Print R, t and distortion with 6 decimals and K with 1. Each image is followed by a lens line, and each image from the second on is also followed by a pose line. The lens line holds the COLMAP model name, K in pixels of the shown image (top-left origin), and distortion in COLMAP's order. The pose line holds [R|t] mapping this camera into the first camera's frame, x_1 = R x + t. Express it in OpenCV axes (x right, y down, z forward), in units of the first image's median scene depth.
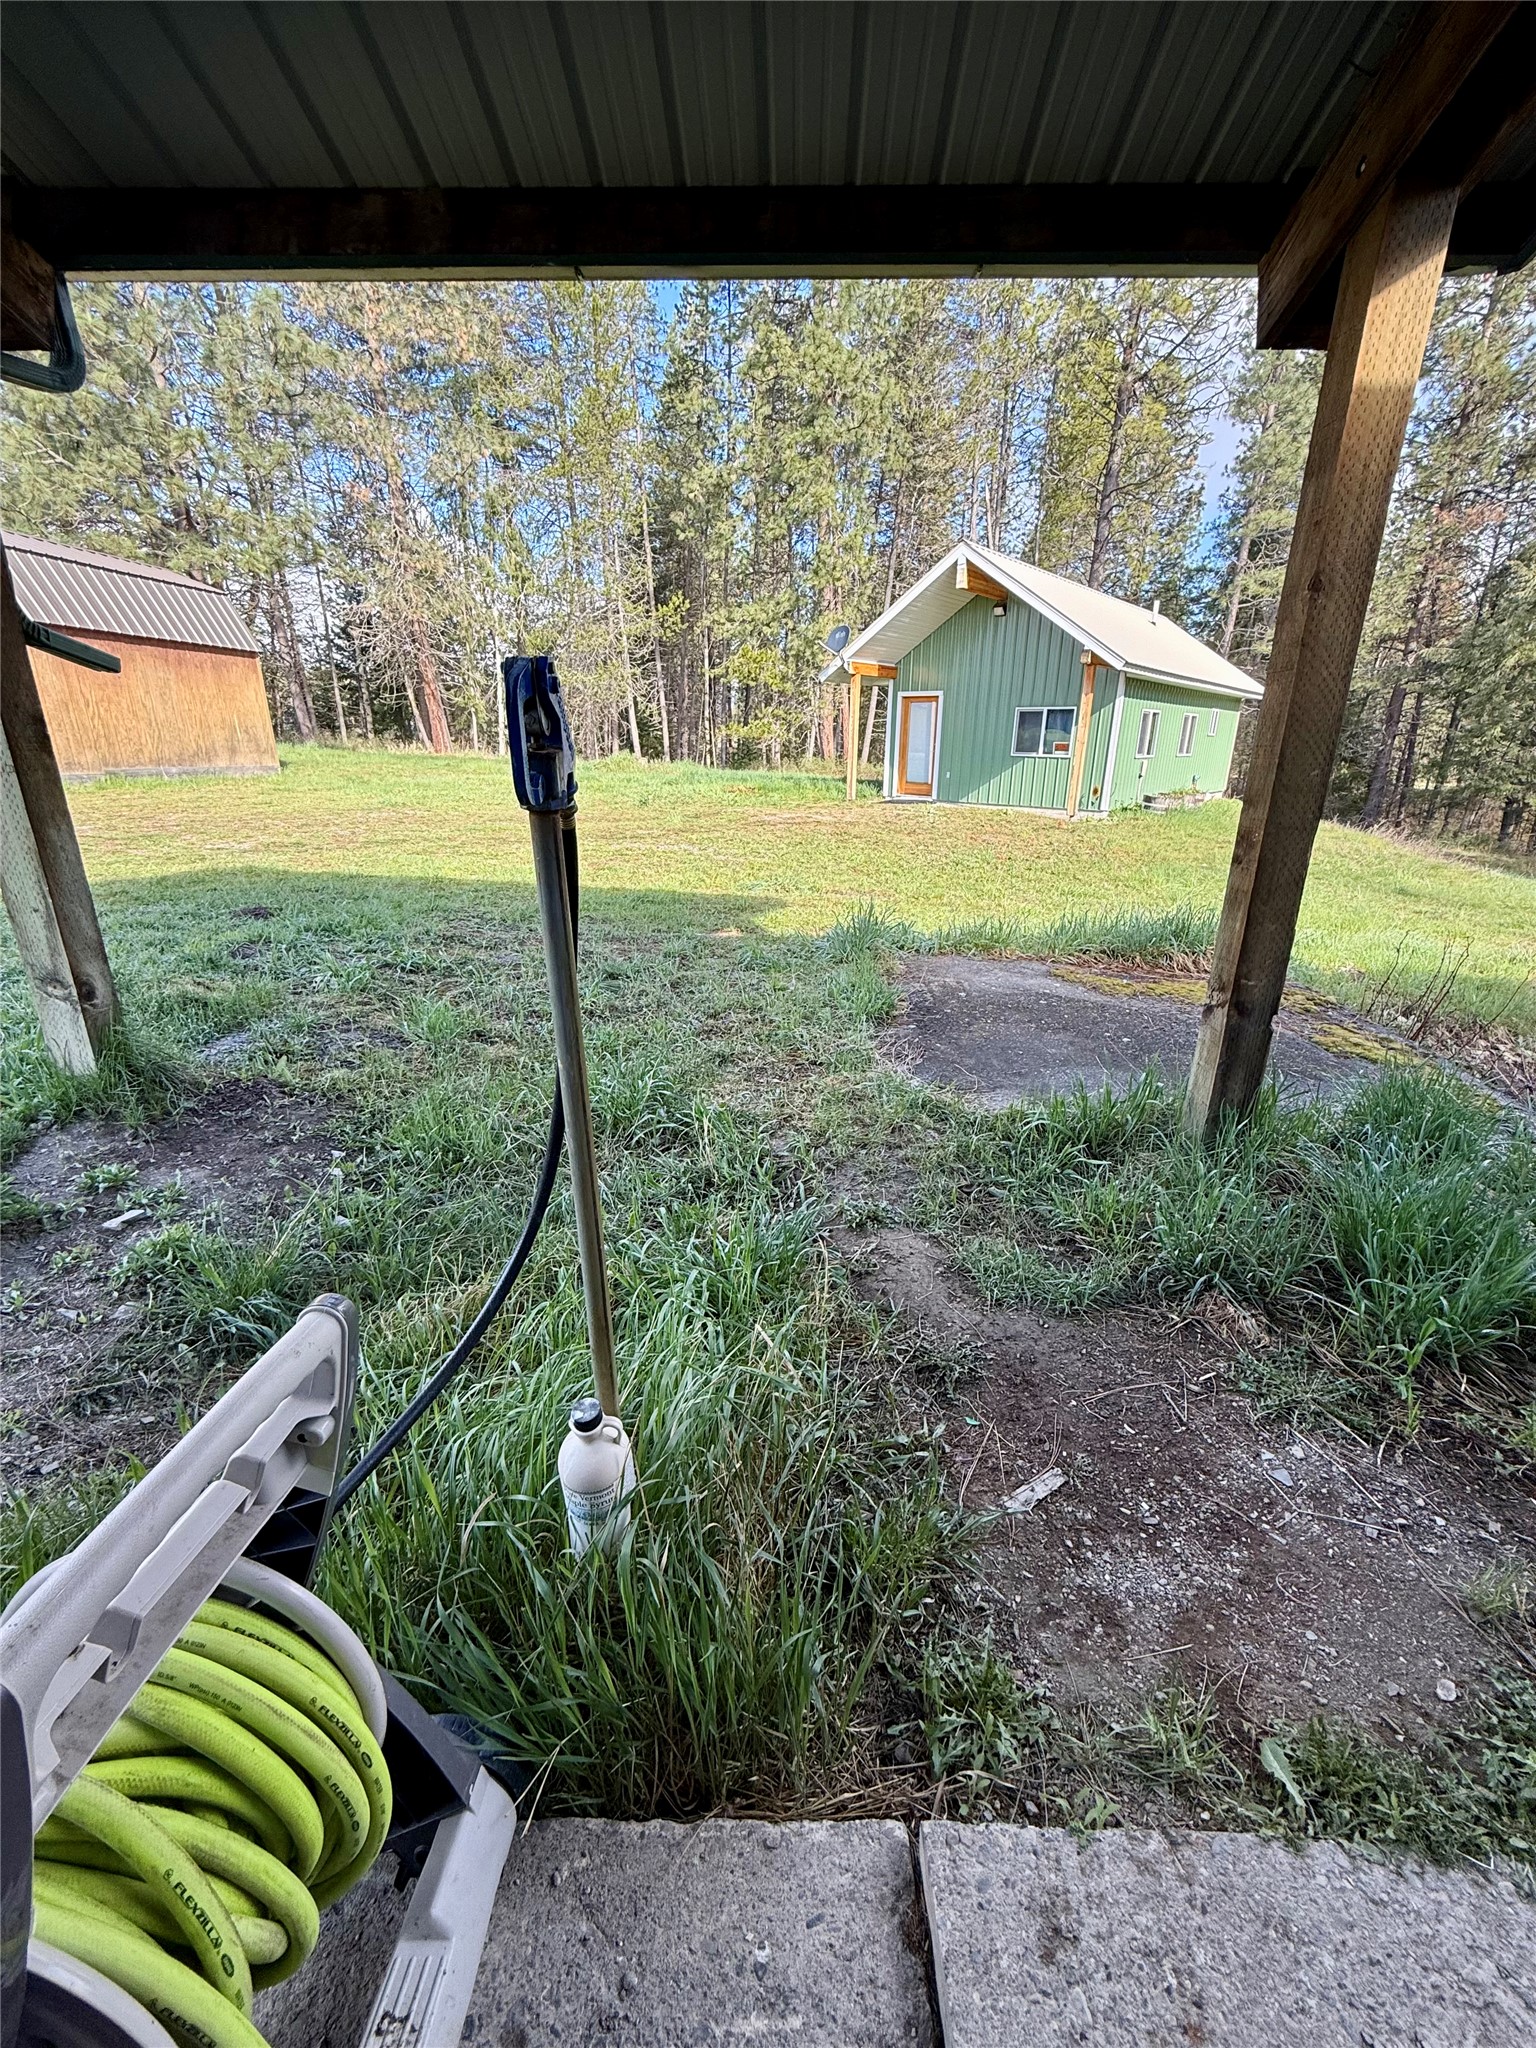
lens RADIAL K [[813.8, 0, 777.4], [0, 813.8, 1020.6], [0, 0, 1]] dist [-0.000239, 0.000342]
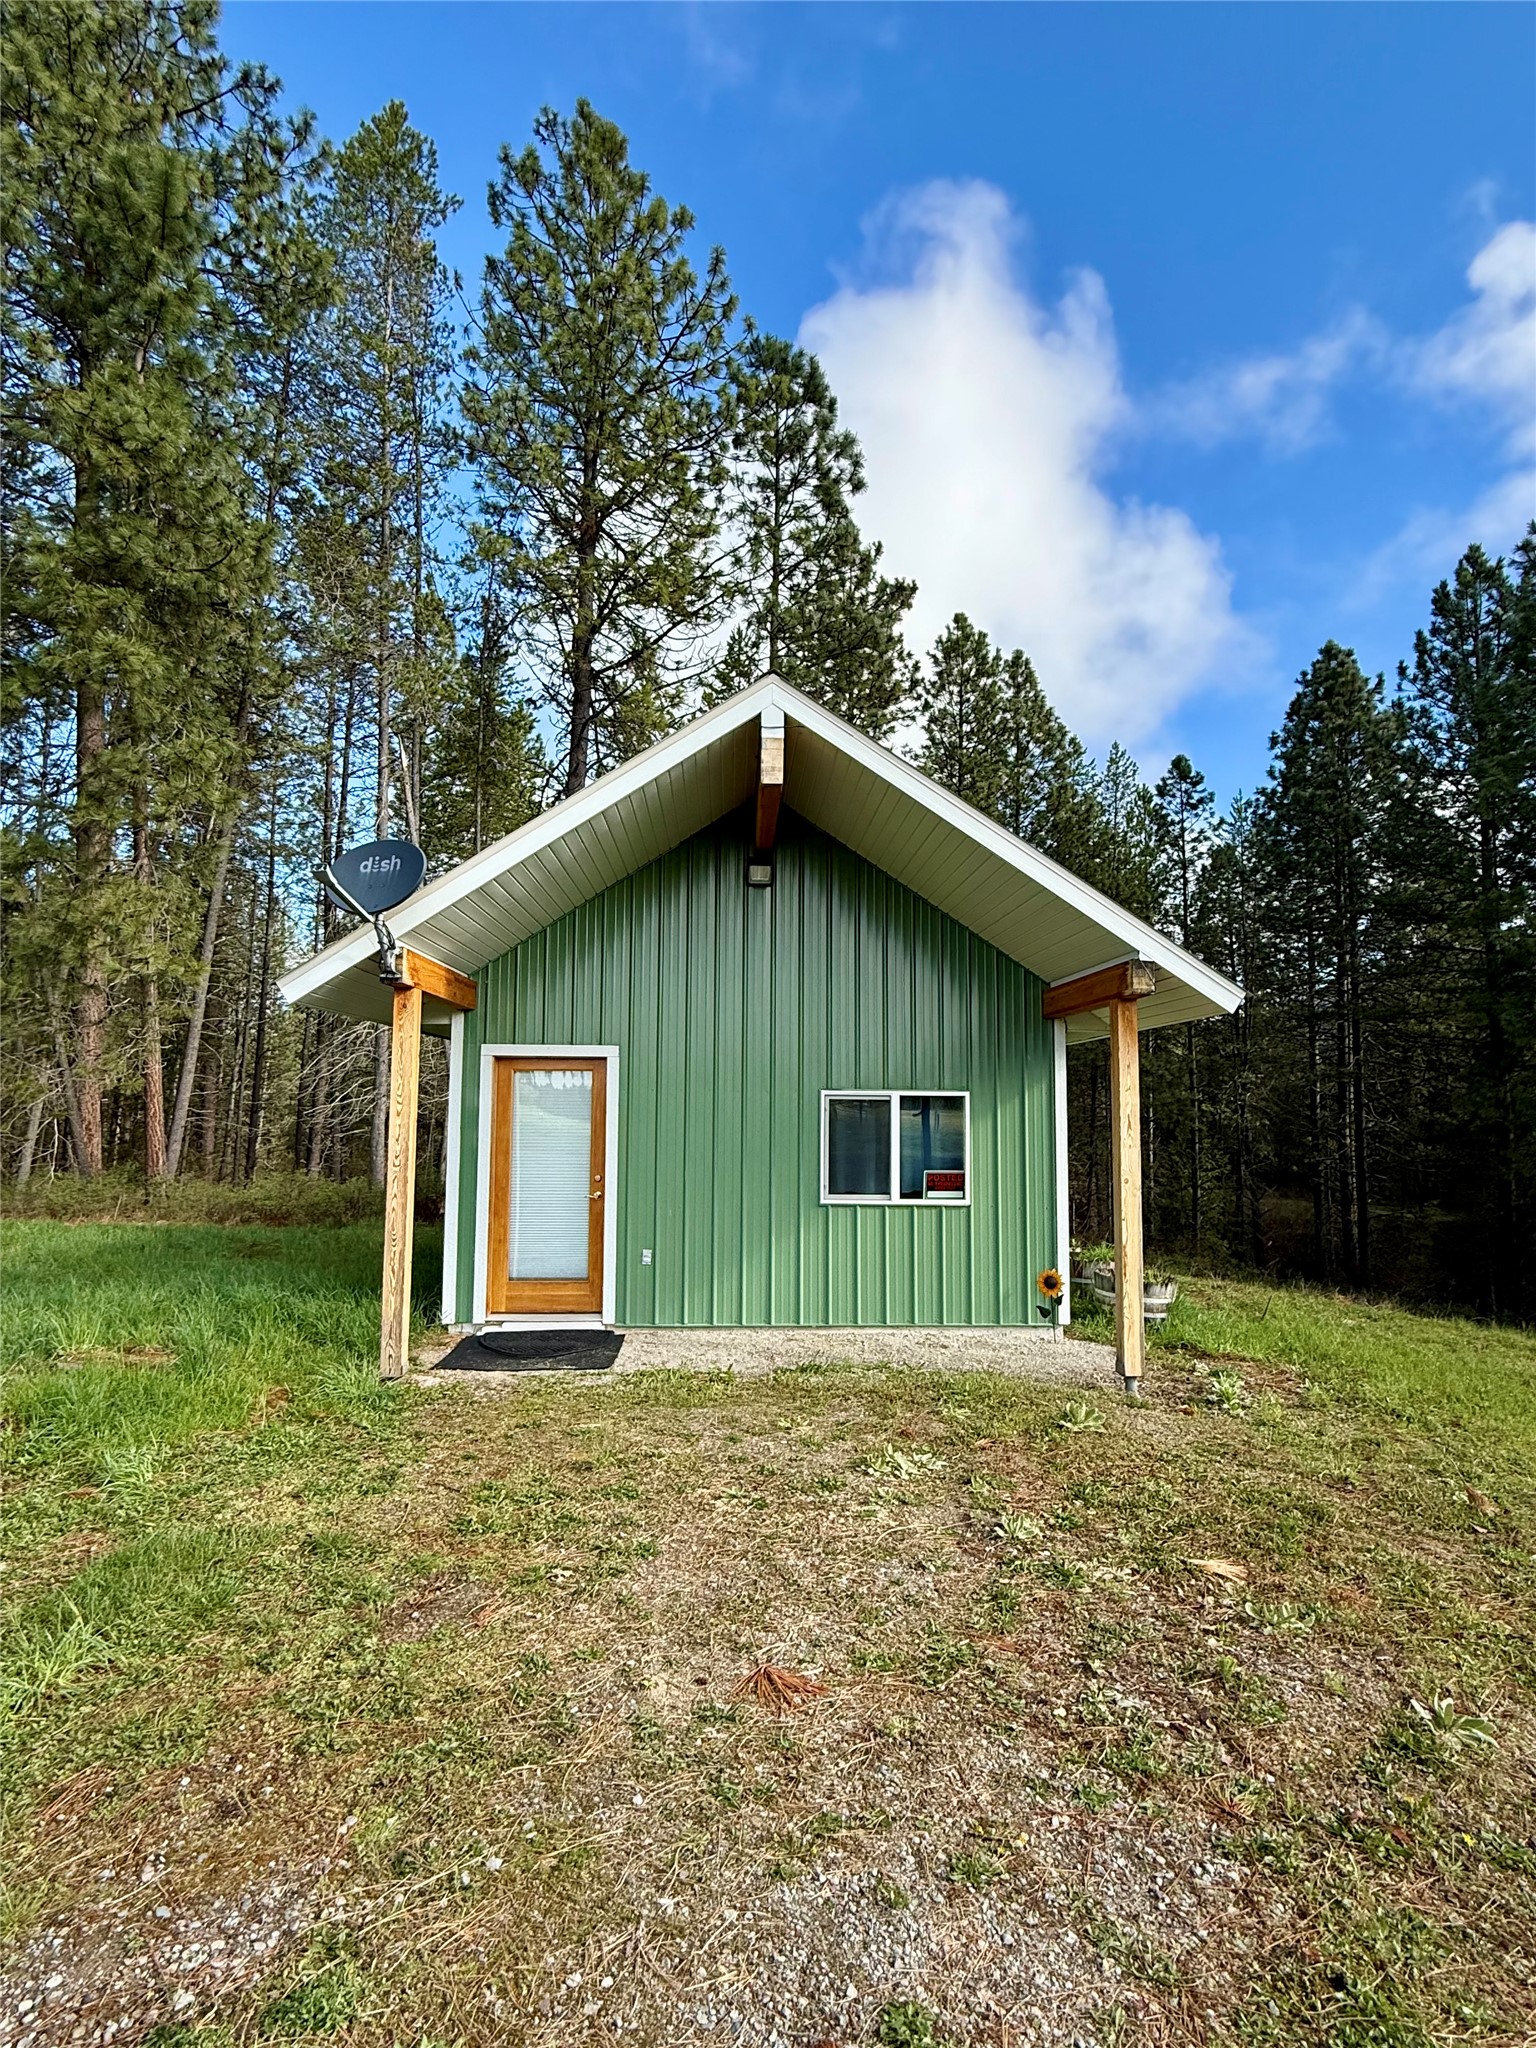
lens RADIAL K [[995.0, 0, 768.0], [0, 995.0, 1024.0], [0, 0, 1]] dist [-0.000869, -0.000041]
pose [[0.754923, 0.048251, 0.654036, -0.054523], [0.218067, 0.922074, -0.319730, -0.262654], [-0.618496, 0.383995, 0.685573, 0.664500]]
